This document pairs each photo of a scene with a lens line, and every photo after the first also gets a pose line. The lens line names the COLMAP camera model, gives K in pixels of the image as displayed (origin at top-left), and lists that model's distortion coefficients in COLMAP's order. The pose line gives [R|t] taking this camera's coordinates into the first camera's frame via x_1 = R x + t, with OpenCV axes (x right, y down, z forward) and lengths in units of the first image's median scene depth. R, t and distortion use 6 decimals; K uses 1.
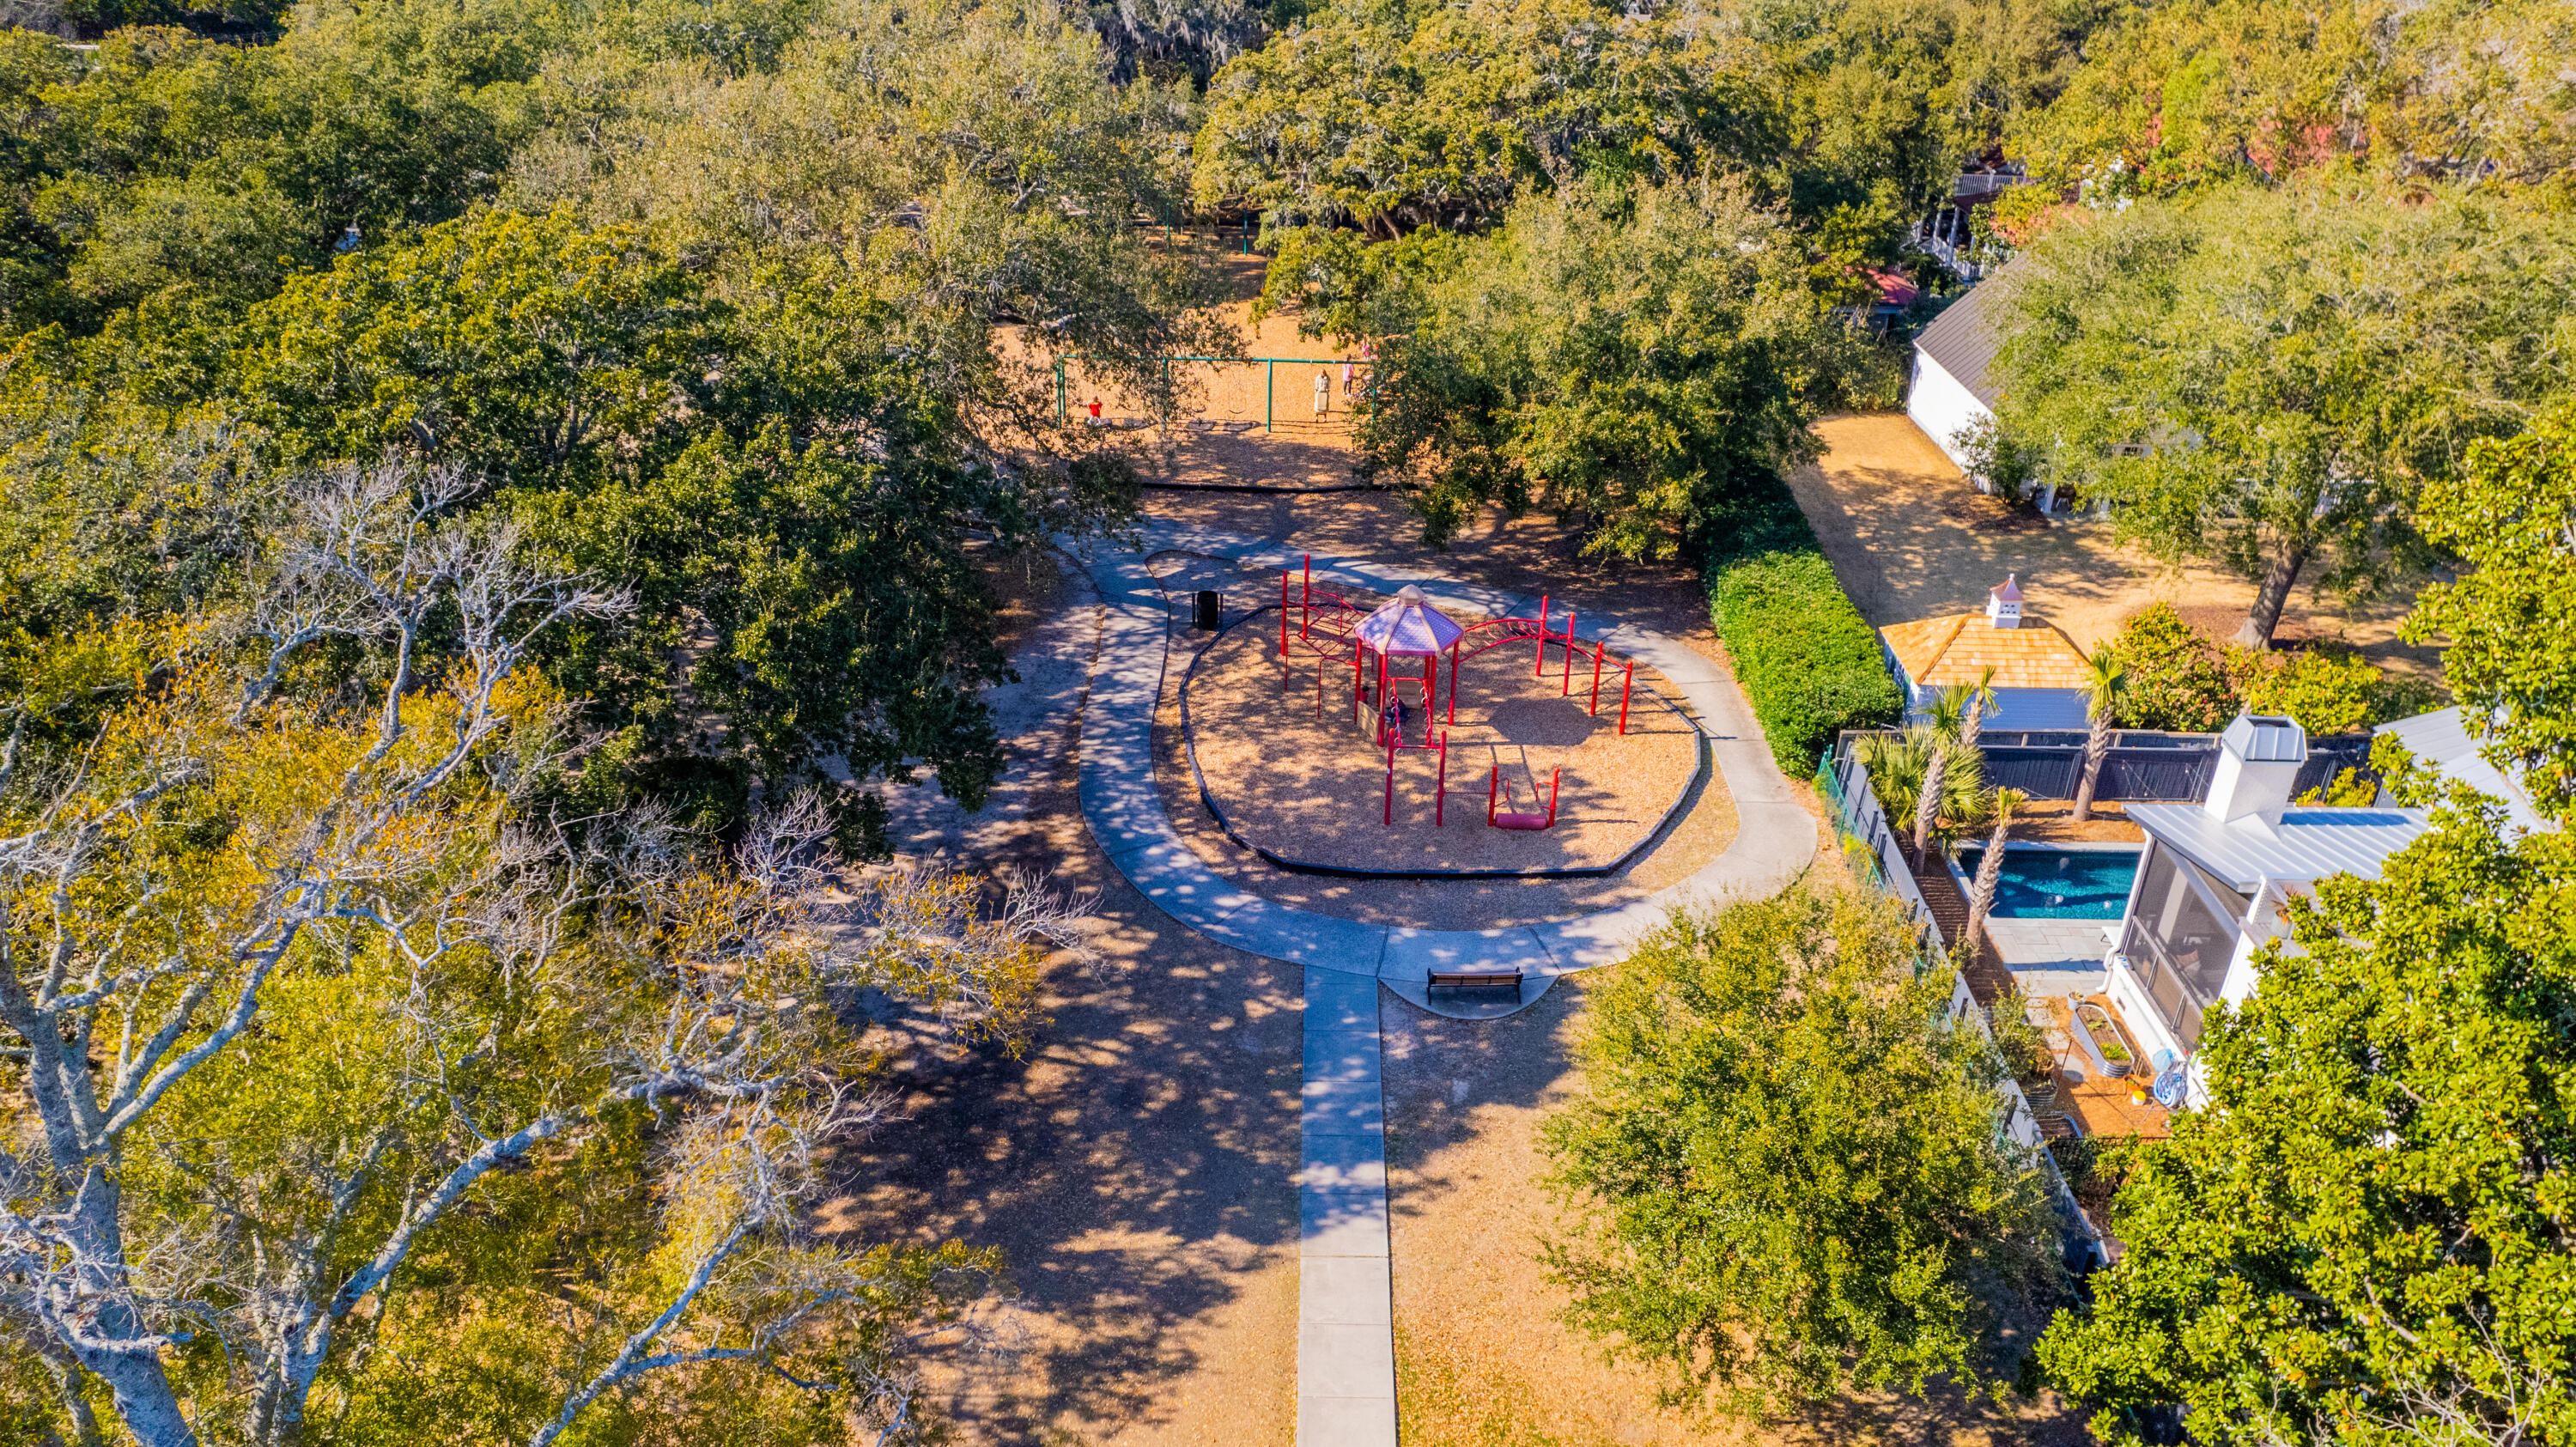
lens RADIAL K [[1627.4, 0, 1288.0], [0, 1627.4, 723.5], [0, 0, 1]] dist [-0.073873, 0.065726]
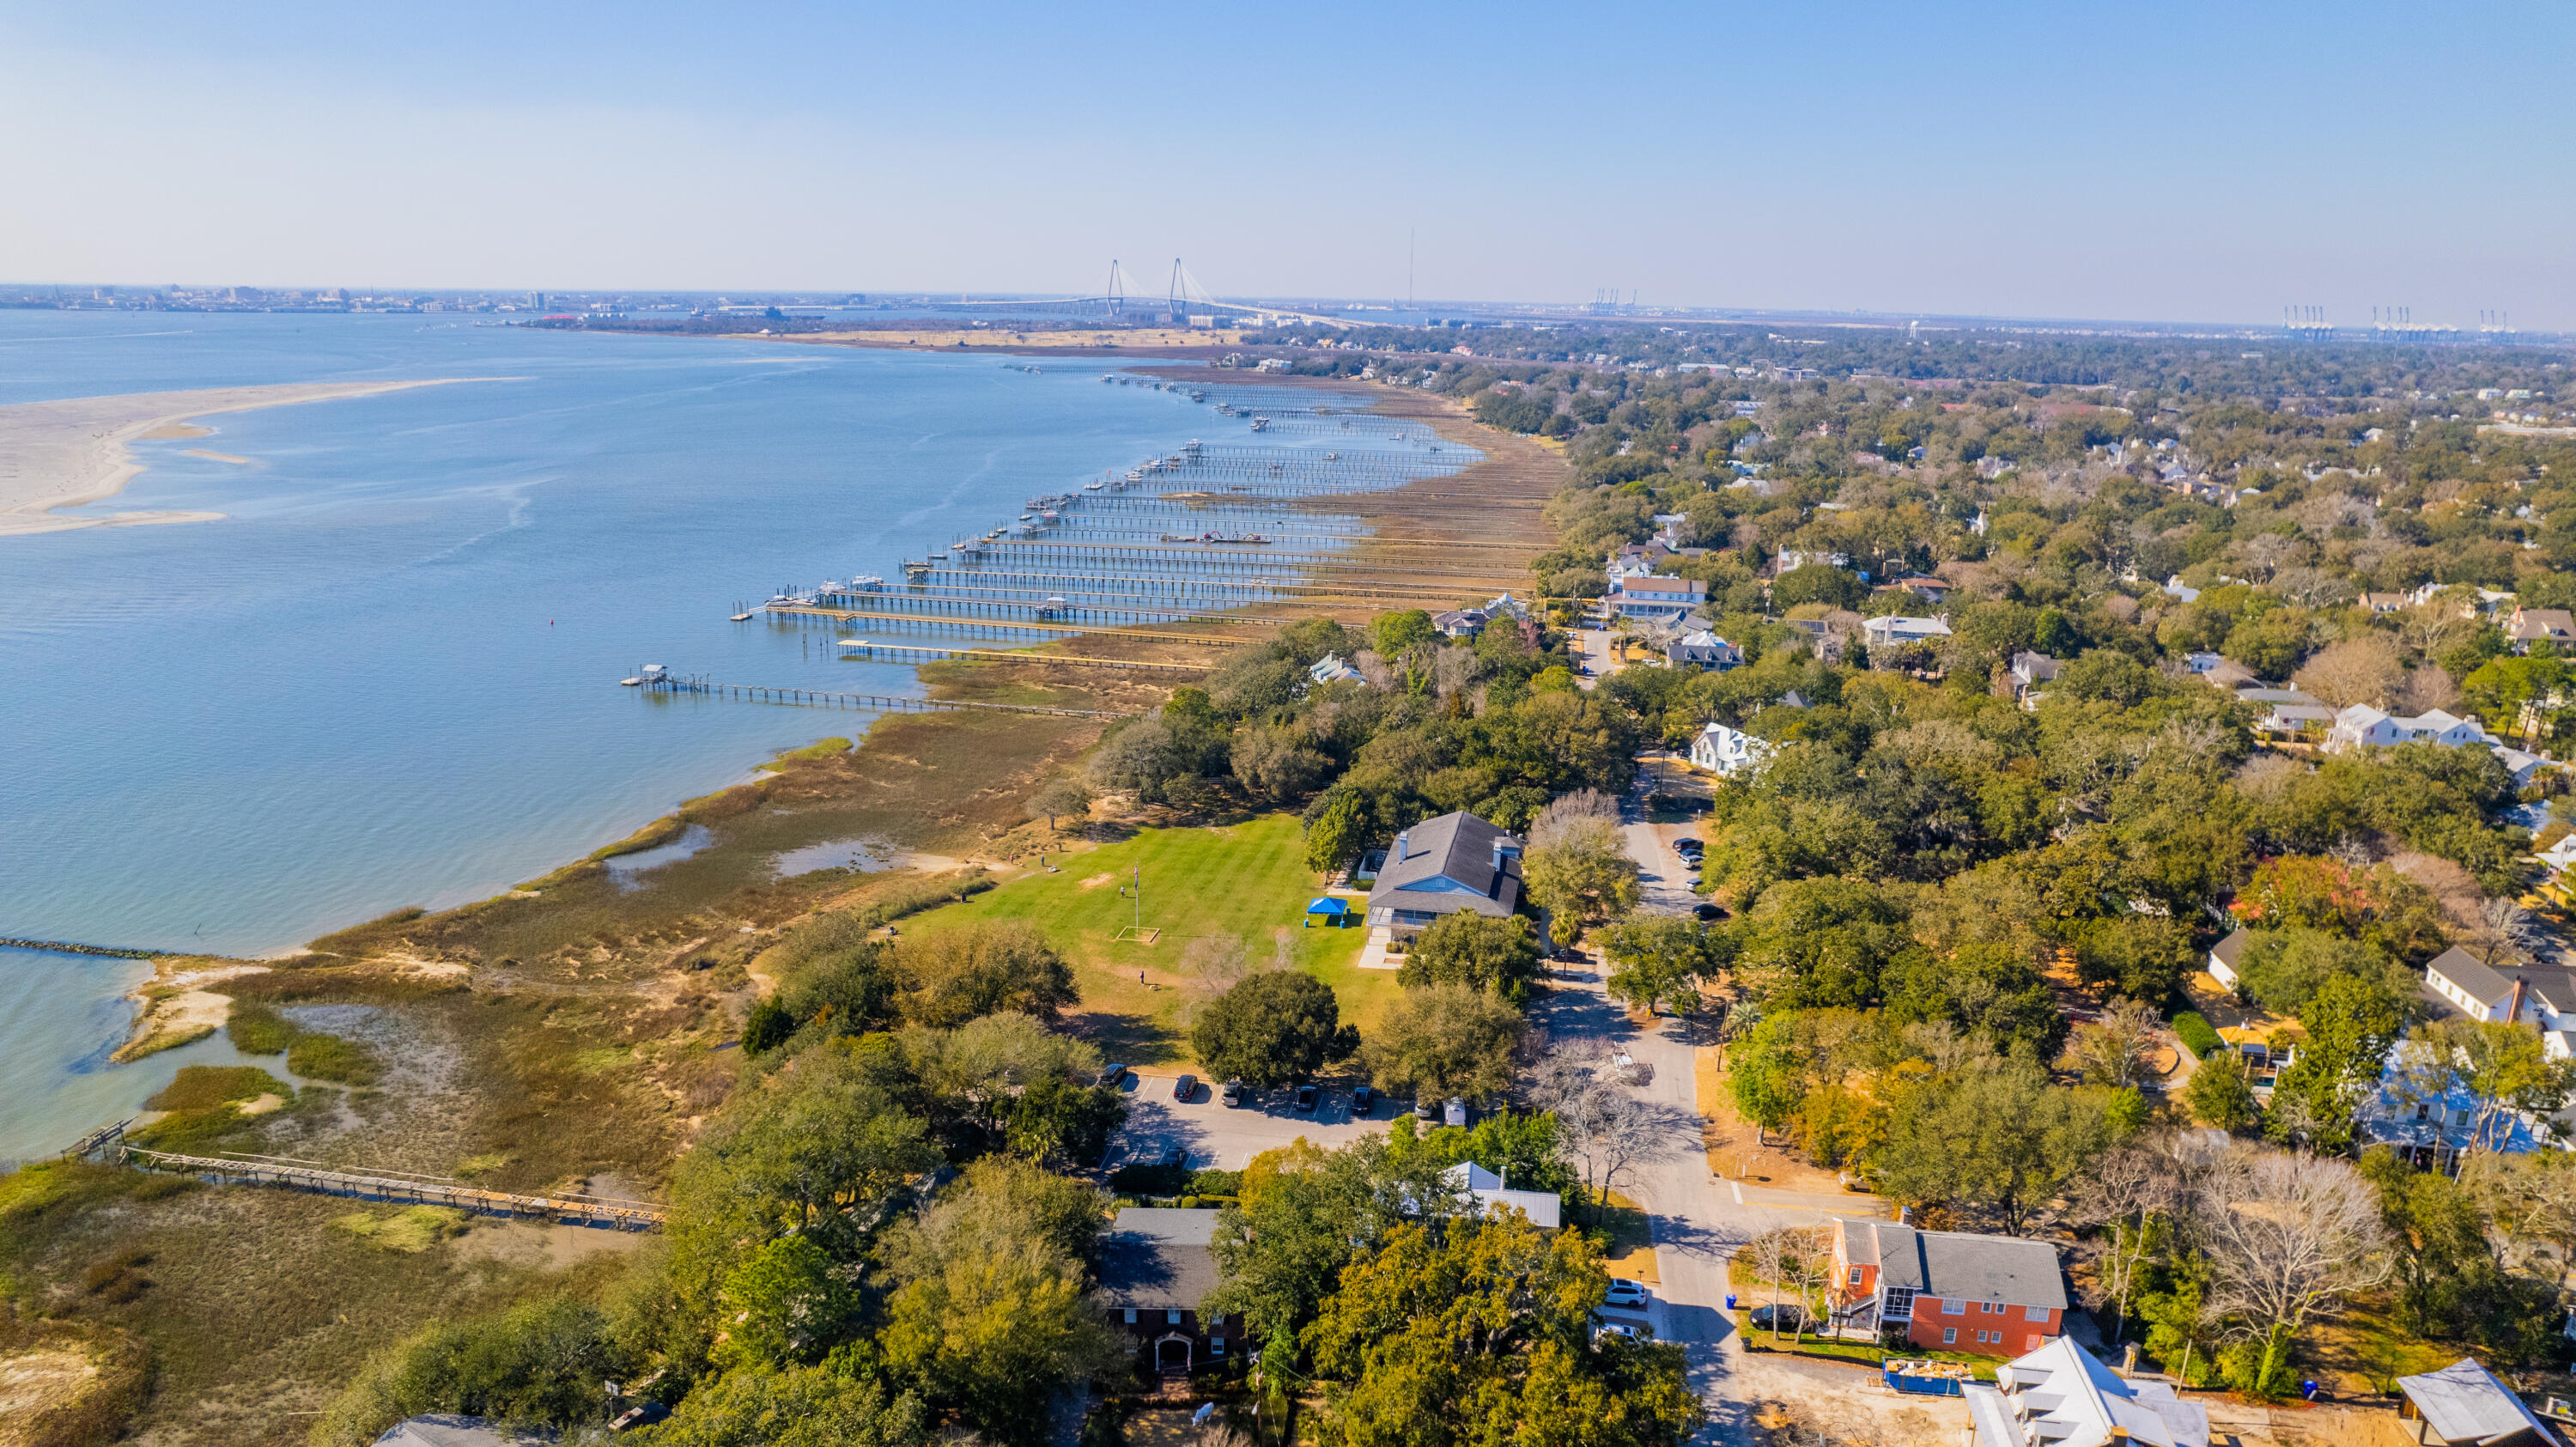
lens RADIAL K [[1689.3, 0, 1229.0], [0, 1689.3, 722.4], [0, 0, 1]] dist [0.001569, 0.001436]
pose [[0.992158, 0.041390, -0.117939, -1.757494], [-0.069567, 0.966785, -0.245943, 0.444301], [0.103842, 0.252219, 0.962082, -3.852397]]
